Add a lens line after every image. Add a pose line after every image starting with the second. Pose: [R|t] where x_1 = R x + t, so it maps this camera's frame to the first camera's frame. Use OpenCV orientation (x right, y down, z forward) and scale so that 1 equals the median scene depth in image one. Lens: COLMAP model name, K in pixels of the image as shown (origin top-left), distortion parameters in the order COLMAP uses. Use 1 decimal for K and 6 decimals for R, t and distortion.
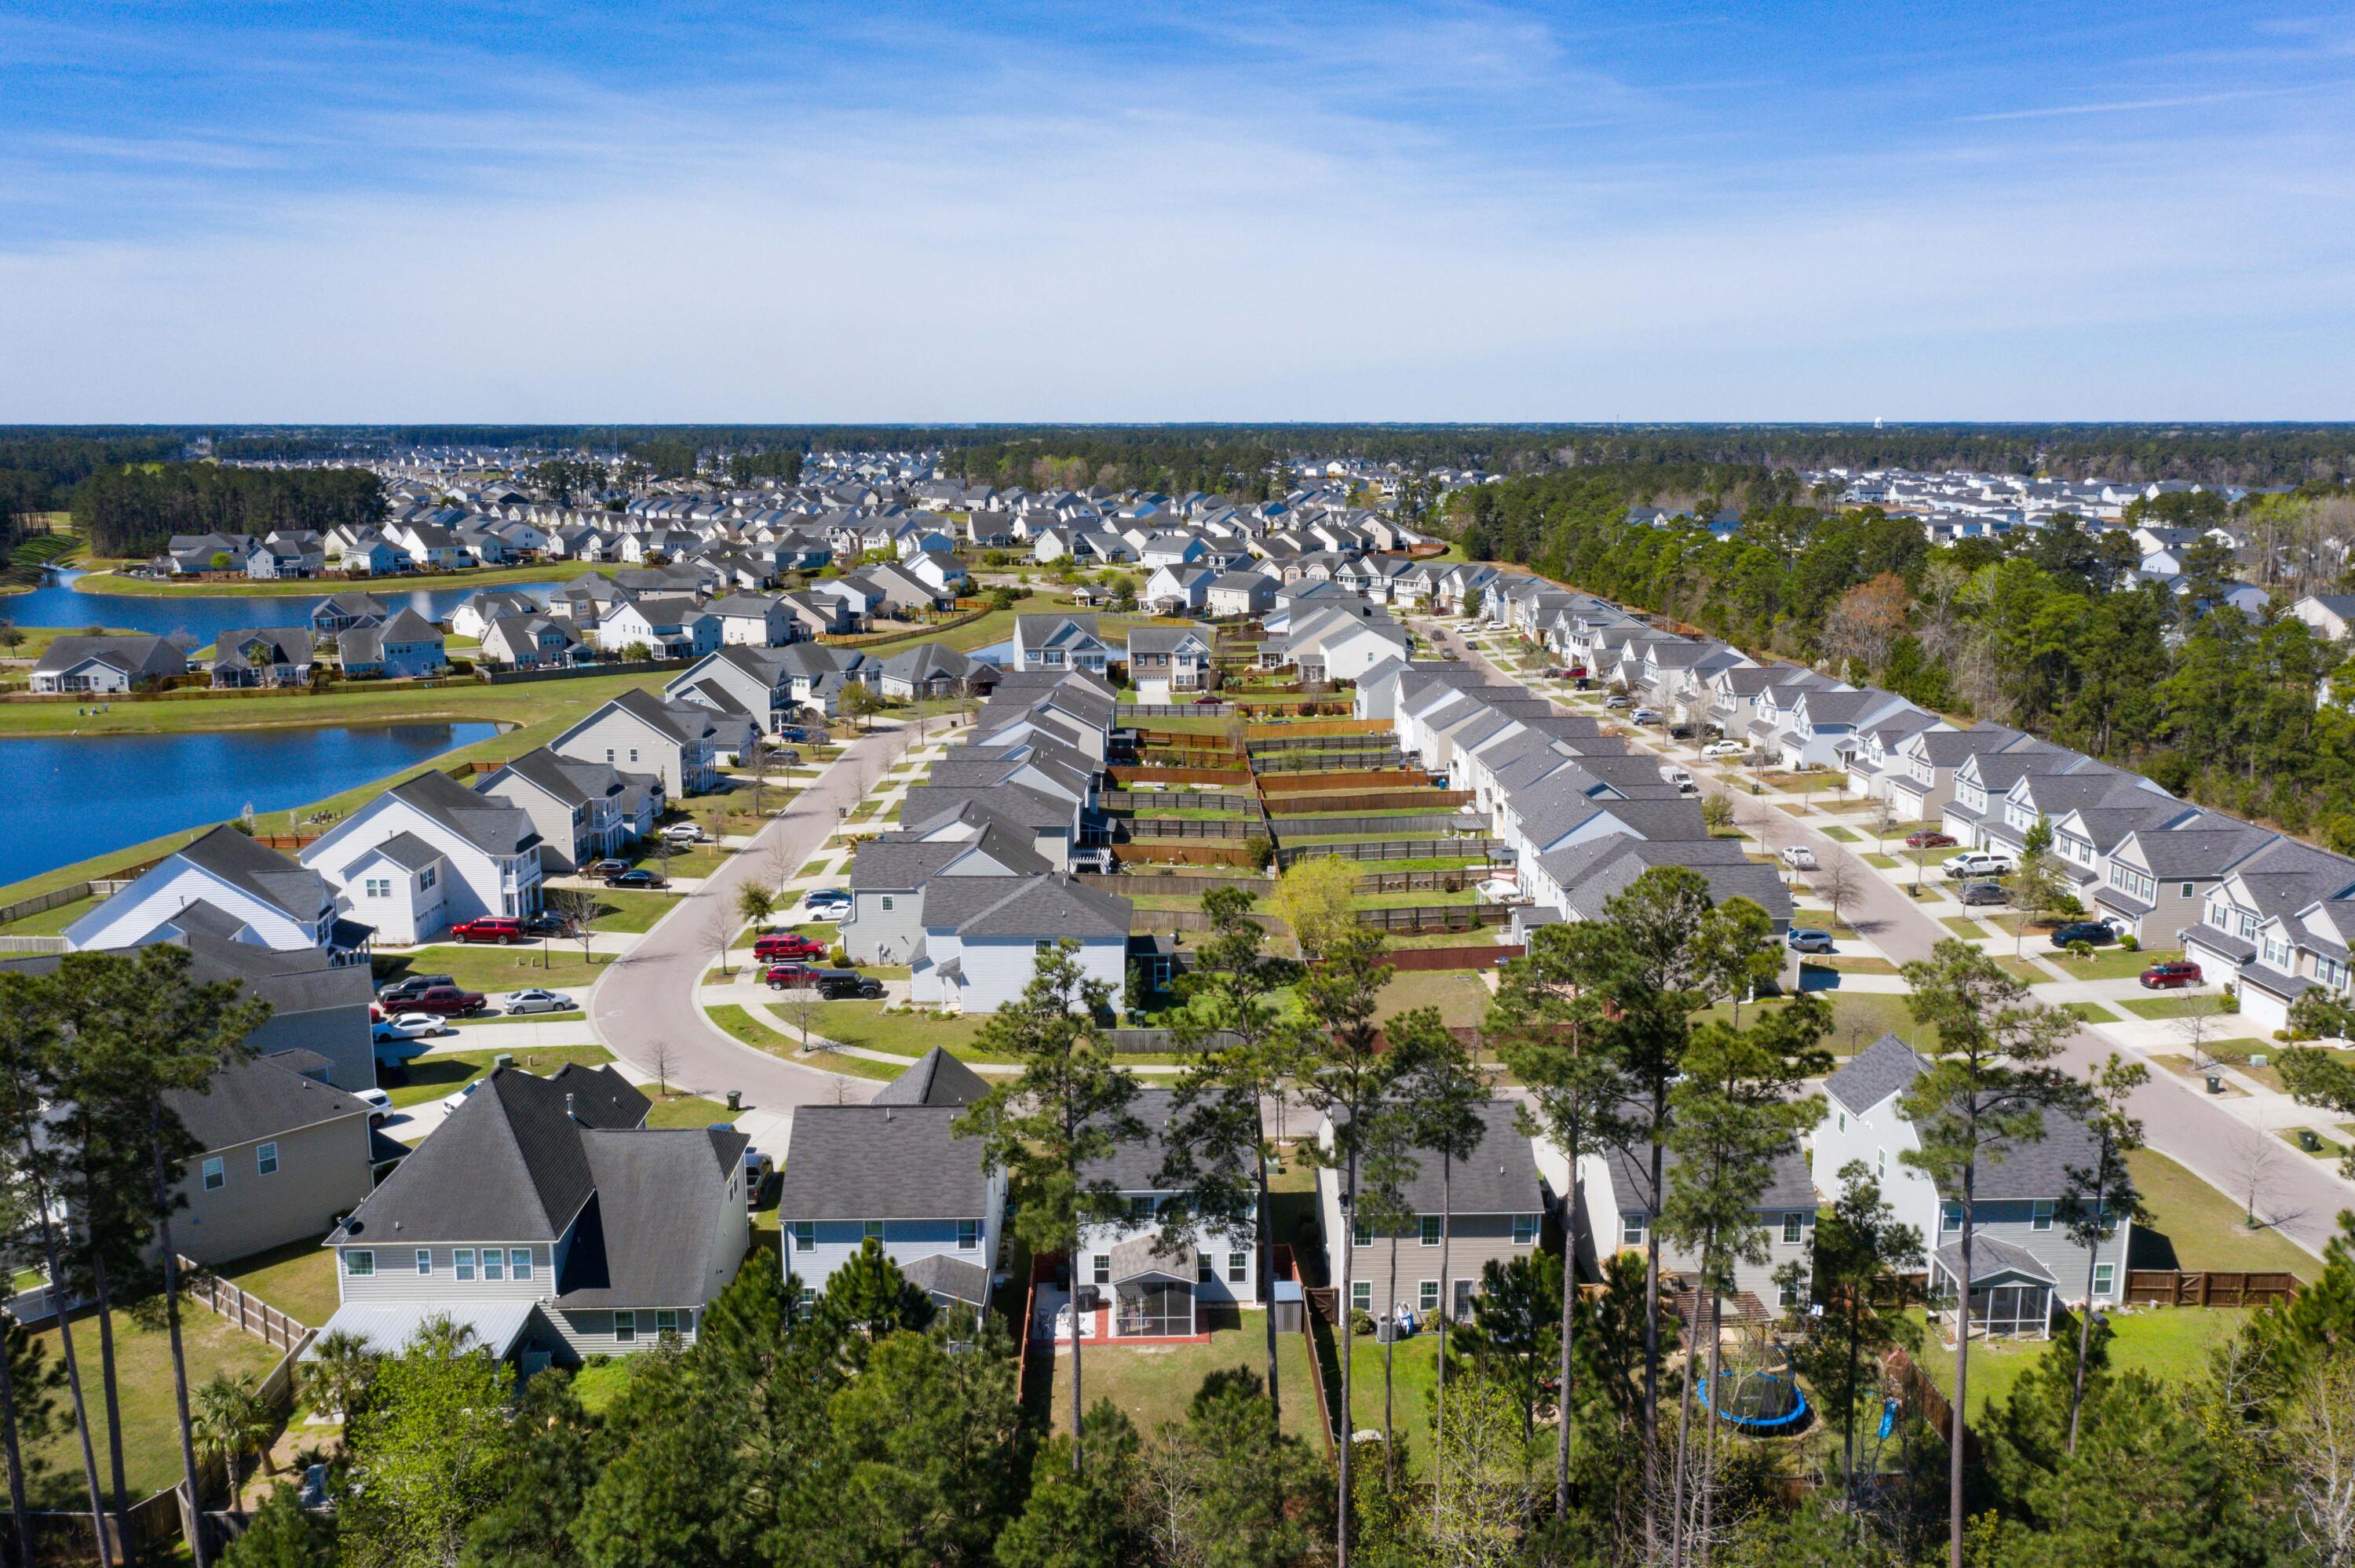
lens RADIAL K [[1904.4, 0, 1171.1], [0, 1904.4, 787.3], [0, 0, 1]] dist [-0.004772, 0.010106]
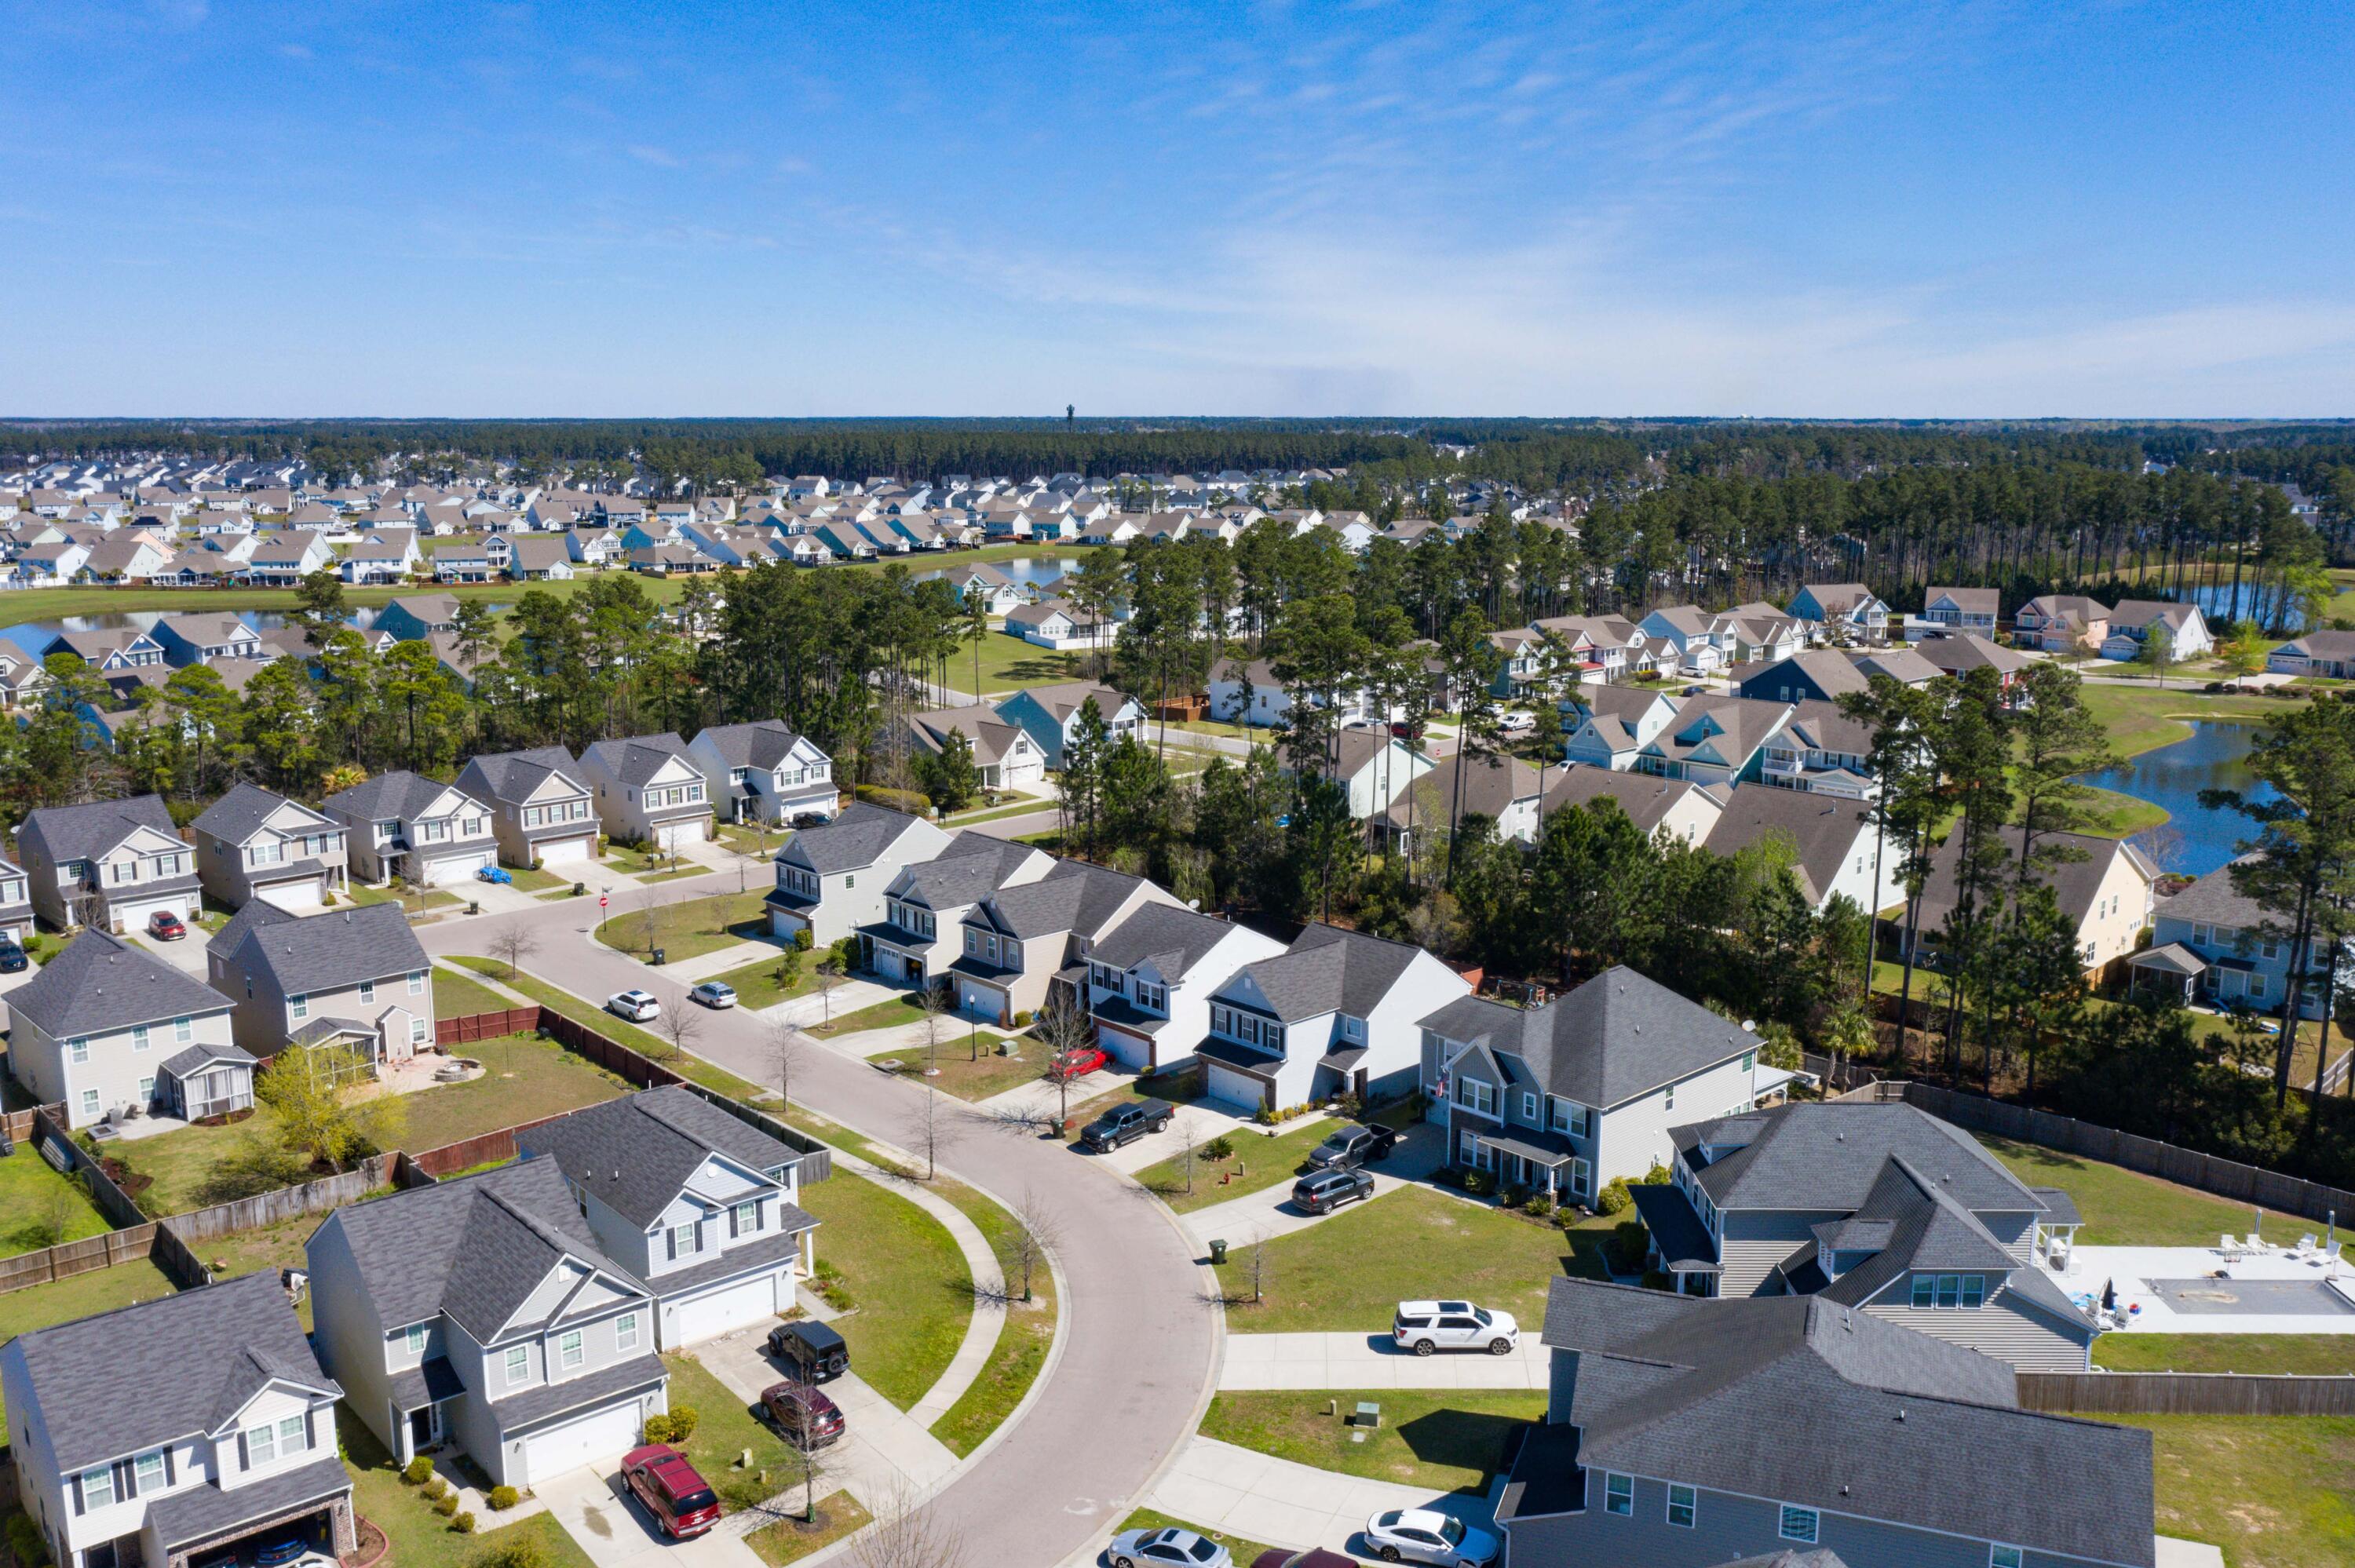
lens RADIAL K [[1923.4, 0, 1177.6], [0, 1923.4, 788.8], [0, 0, 1]] dist [-0.002007, 0.006810]
pose [[-0.666312, -0.140807, 0.732258, -0.361655], [0.141557, 0.940266, 0.309613, -0.128608], [-0.732114, 0.309956, -0.606578, 0.659178]]
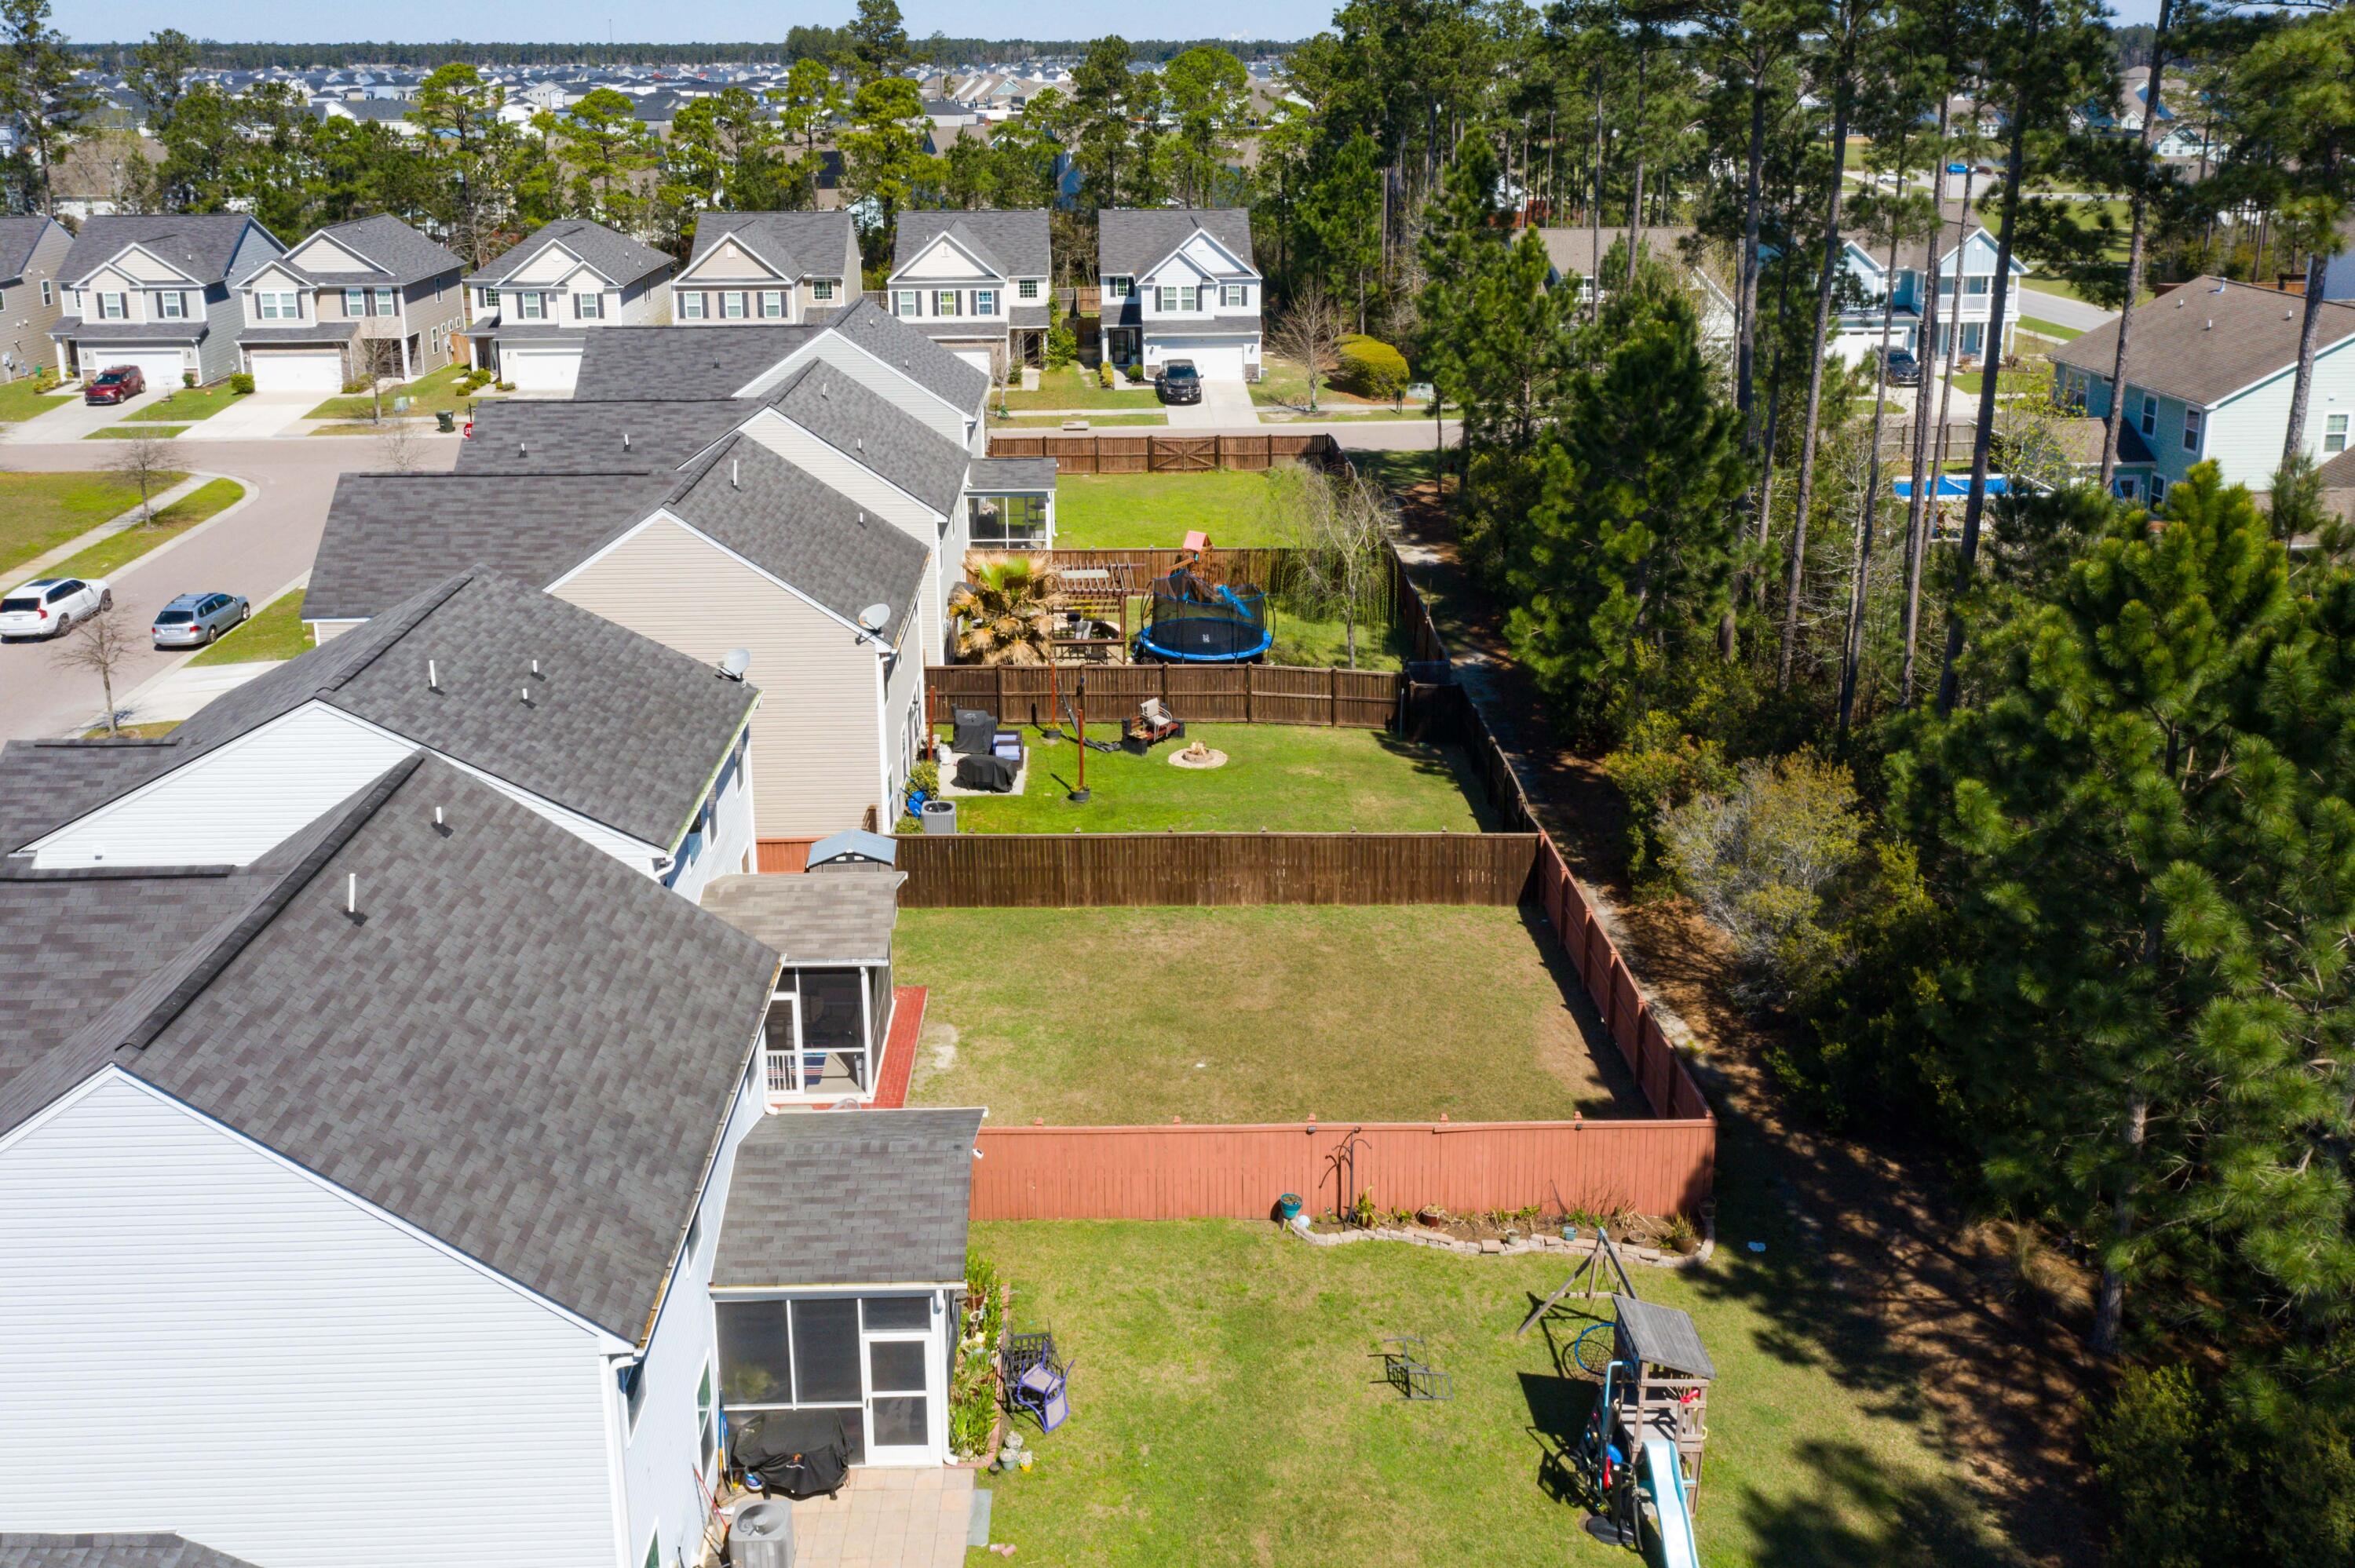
lens RADIAL K [[1962.5, 0, 1181.1], [0, 1962.5, 439.7], [0, 0, 1]] dist [0.007129, -0.004973]
pose [[-0.007665, -0.193589, 0.981053, -0.142331], [0.193267, 0.962297, 0.191397, 0.027423], [-0.981116, 0.191072, 0.030038, 0.299486]]
